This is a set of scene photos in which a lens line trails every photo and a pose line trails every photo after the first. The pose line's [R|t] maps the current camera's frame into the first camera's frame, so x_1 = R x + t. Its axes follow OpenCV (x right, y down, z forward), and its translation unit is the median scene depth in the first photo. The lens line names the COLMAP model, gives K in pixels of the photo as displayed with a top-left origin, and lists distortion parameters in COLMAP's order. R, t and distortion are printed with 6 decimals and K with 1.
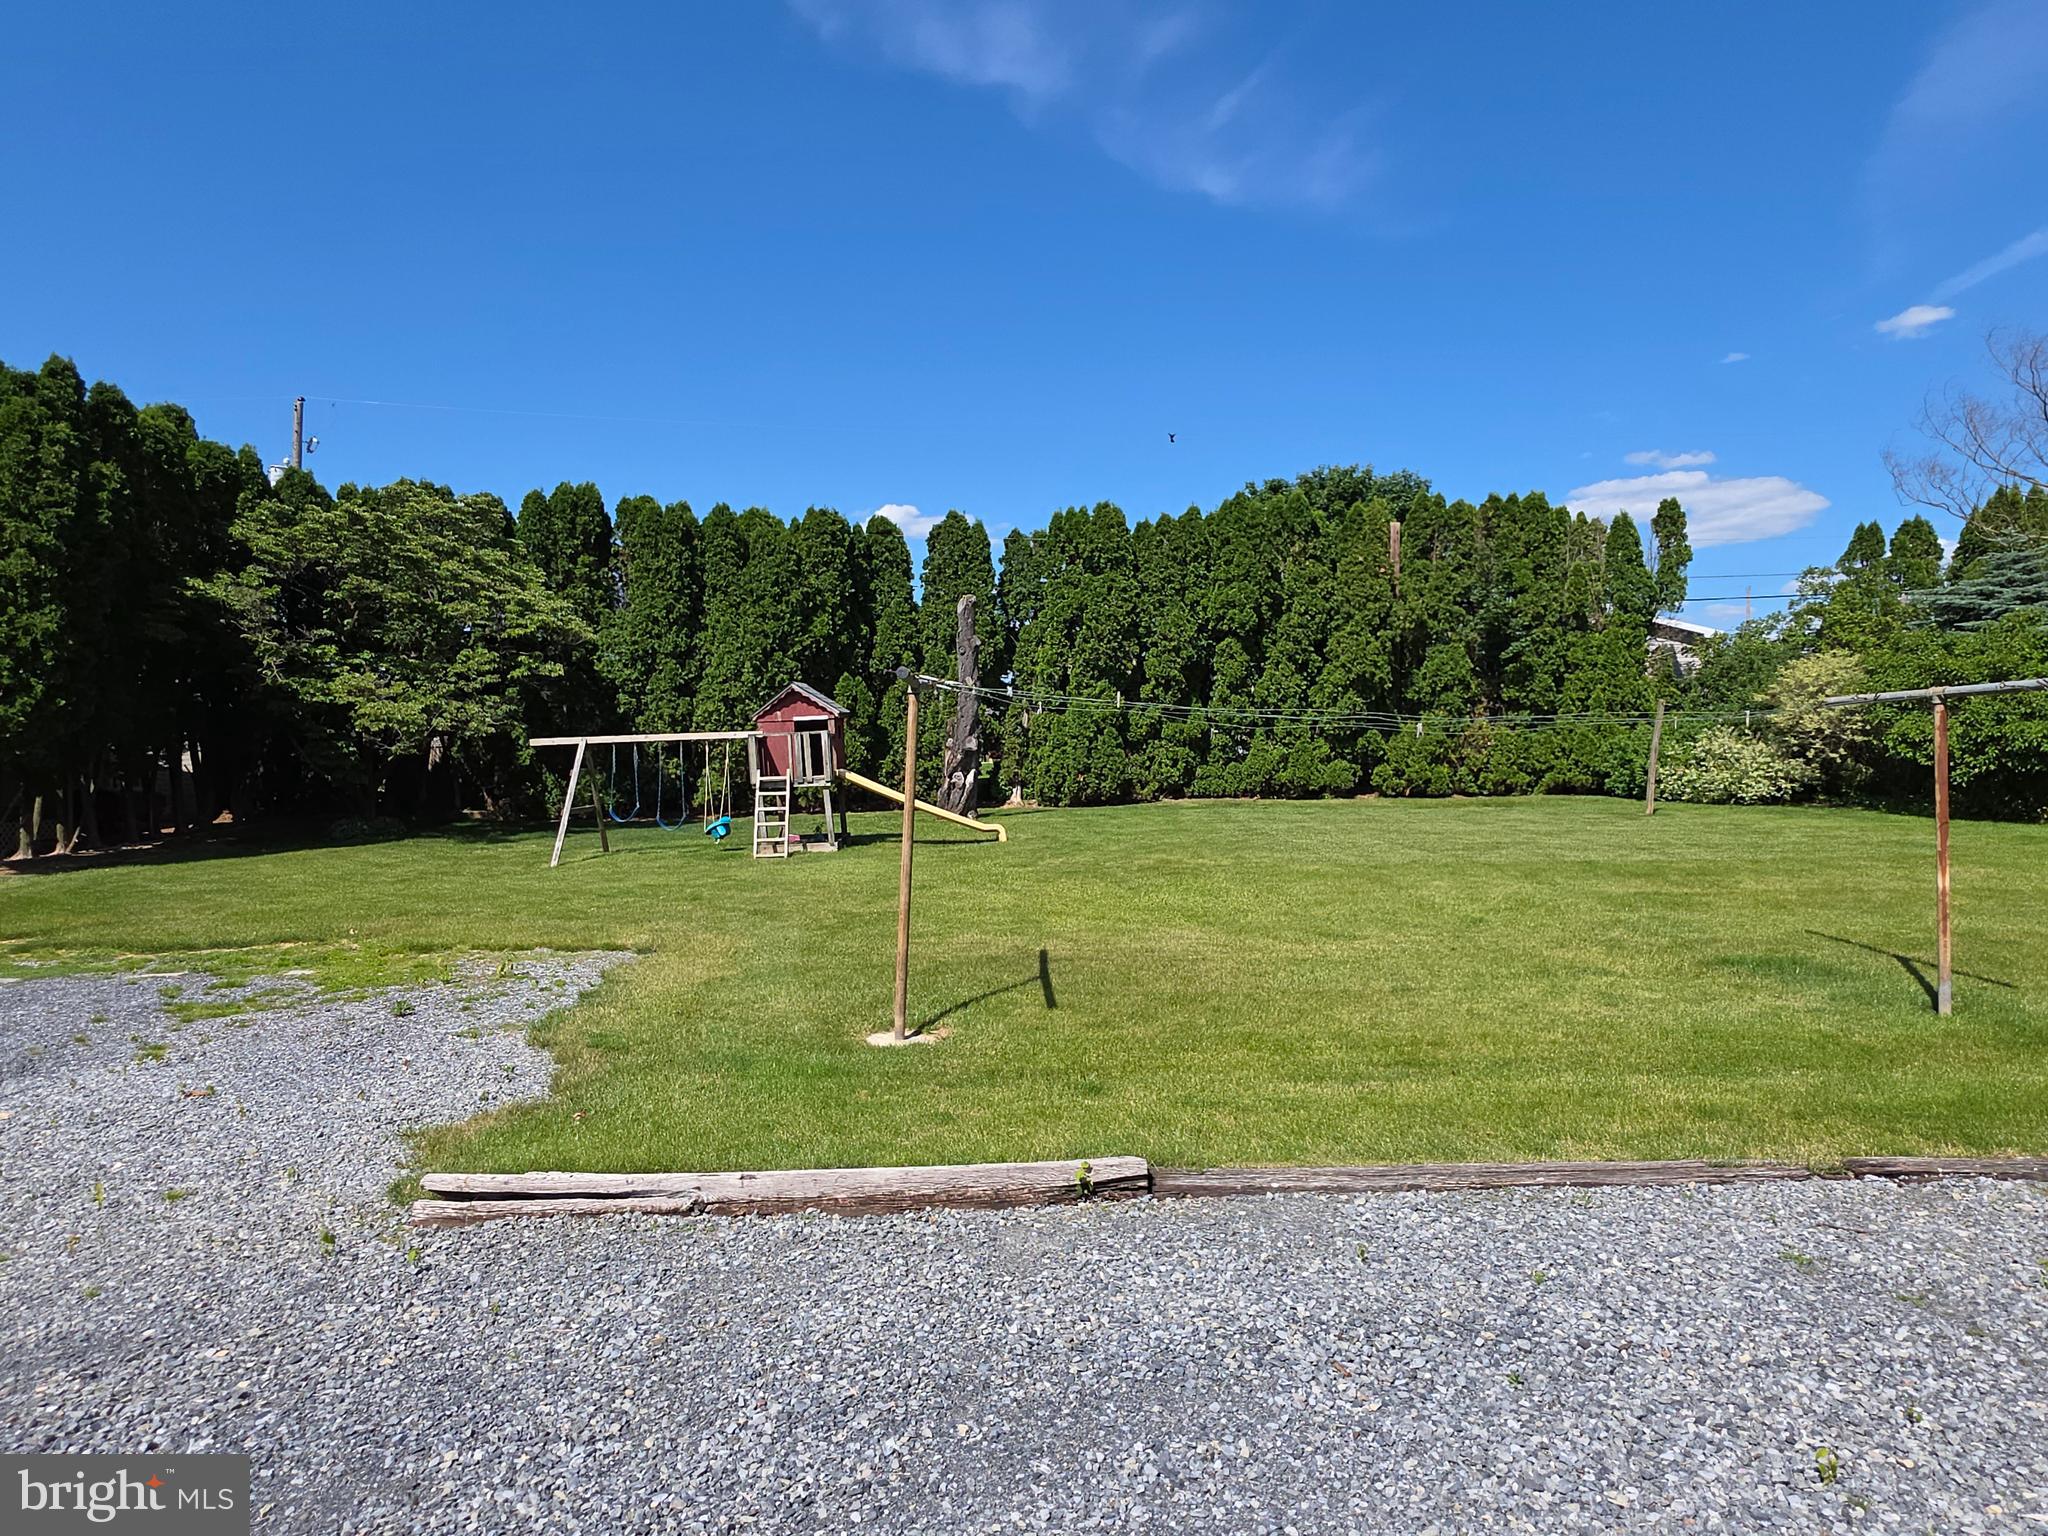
lens RADIAL K [[1151.1, 0, 1024.6], [0, 1151.1, 763.7], [0, 0, 1]] dist [-0.002154, -0.001665]
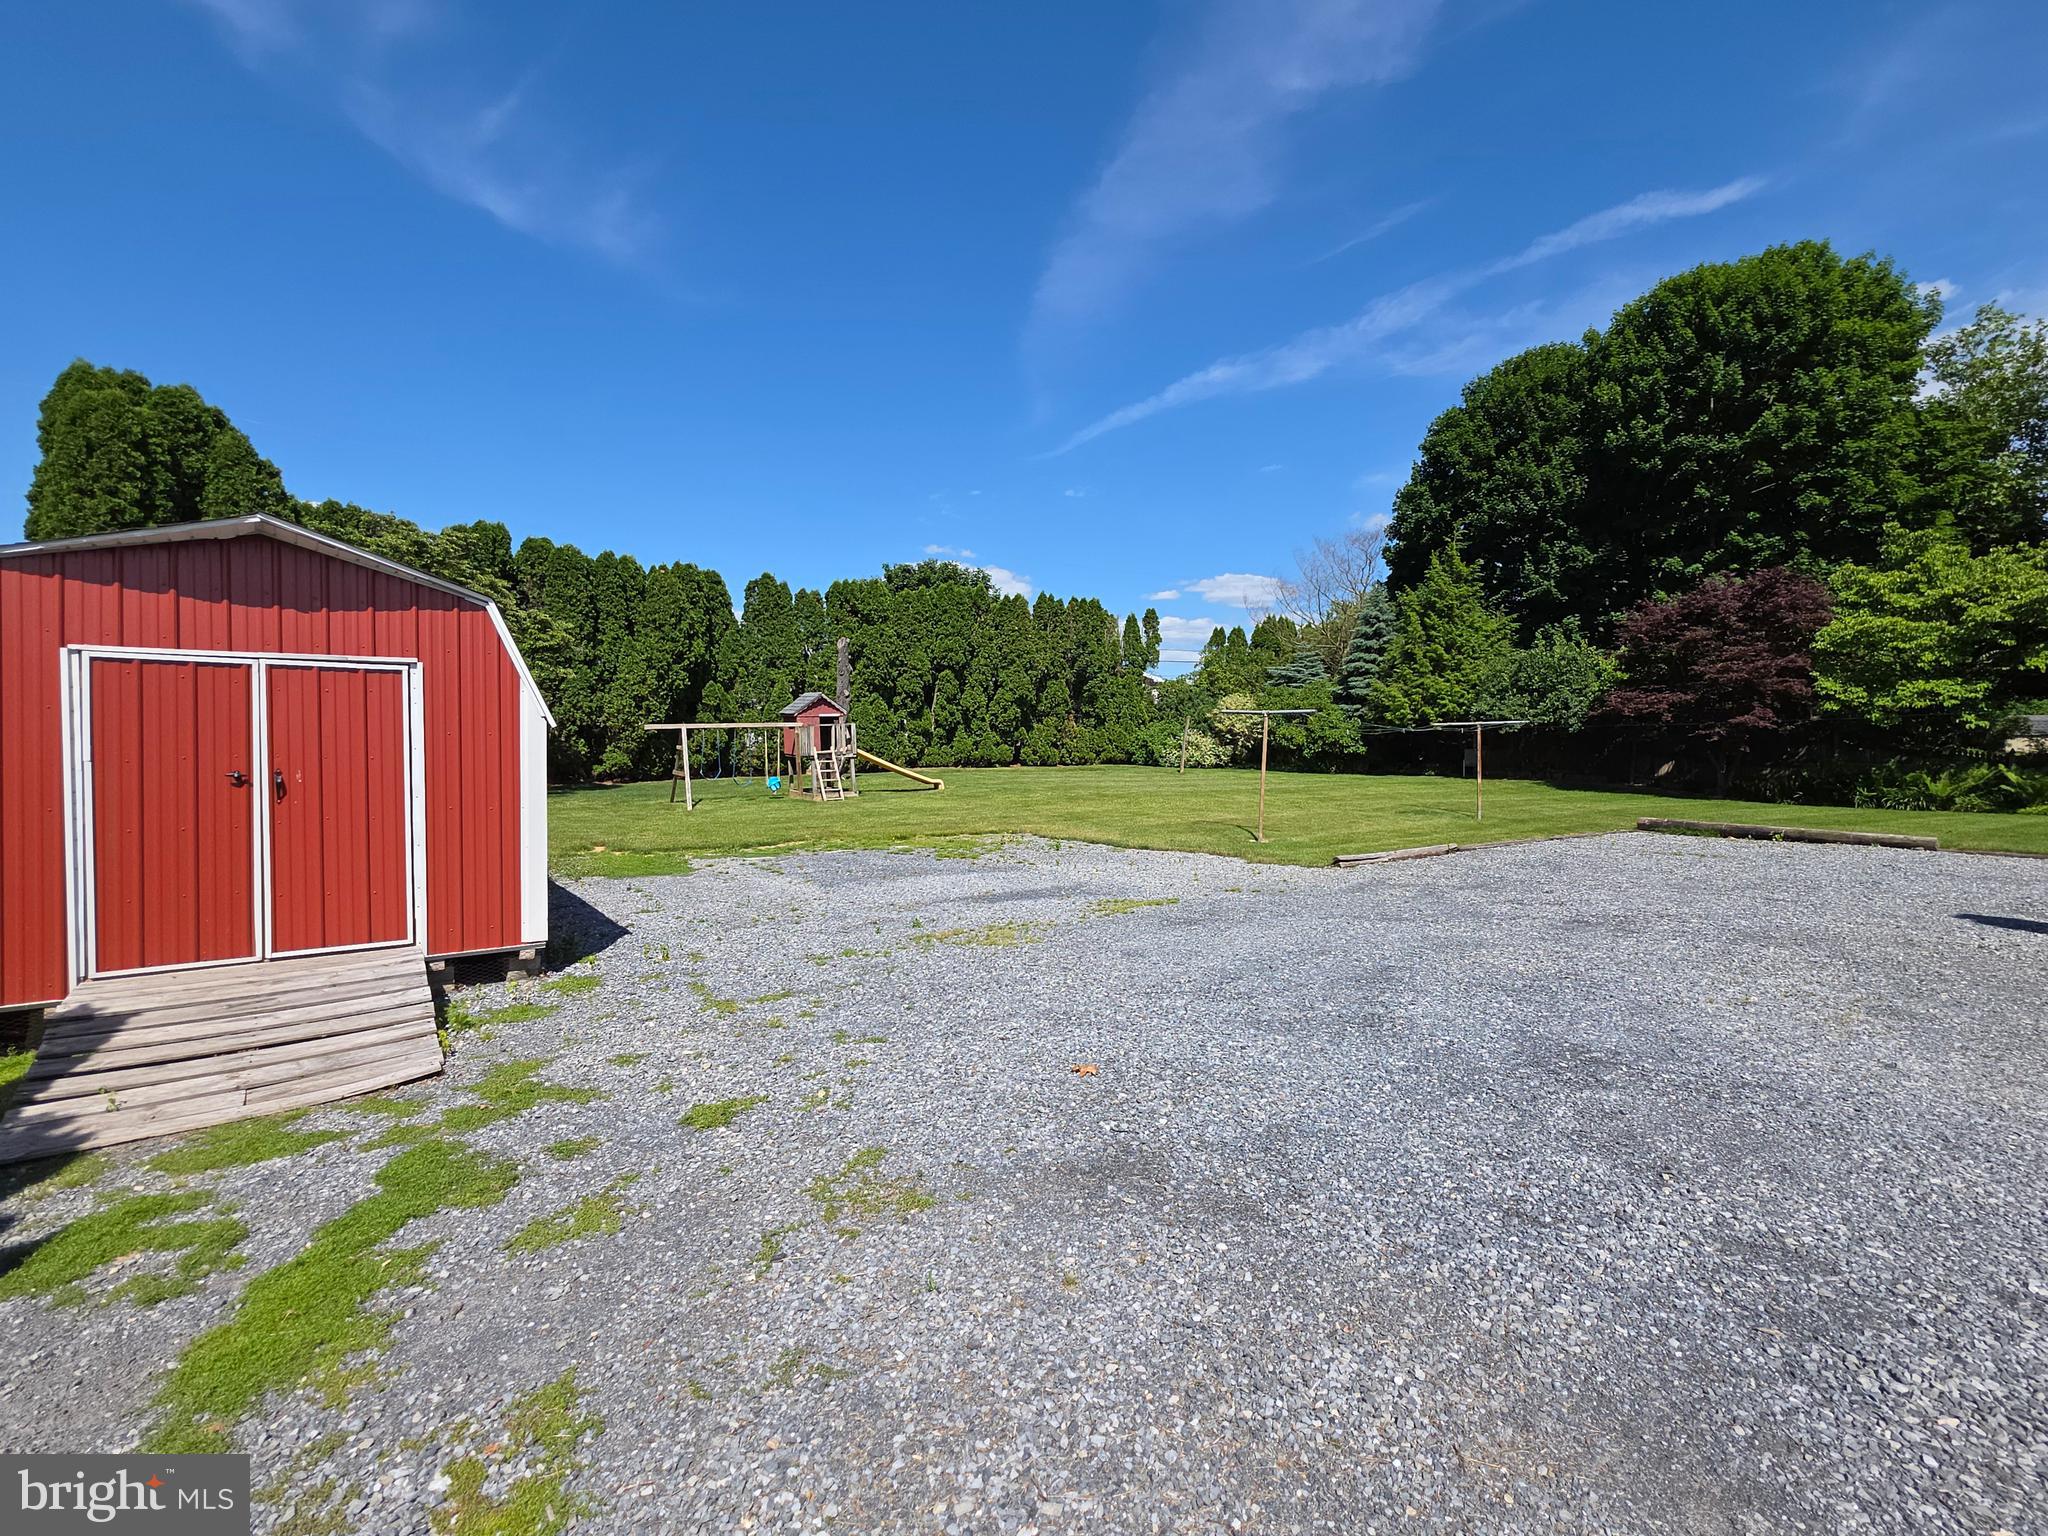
lens RADIAL K [[821.4, 0, 1020.8], [0, 821.4, 761.4], [0, 0, 1]] dist [-0.000664, -0.000058]
pose [[0.869469, -0.002085, 0.493982, -0.311496], [-0.005707, 0.999882, 0.014265, 0.004334], [-0.493954, -0.015222, 0.869355, -0.078147]]
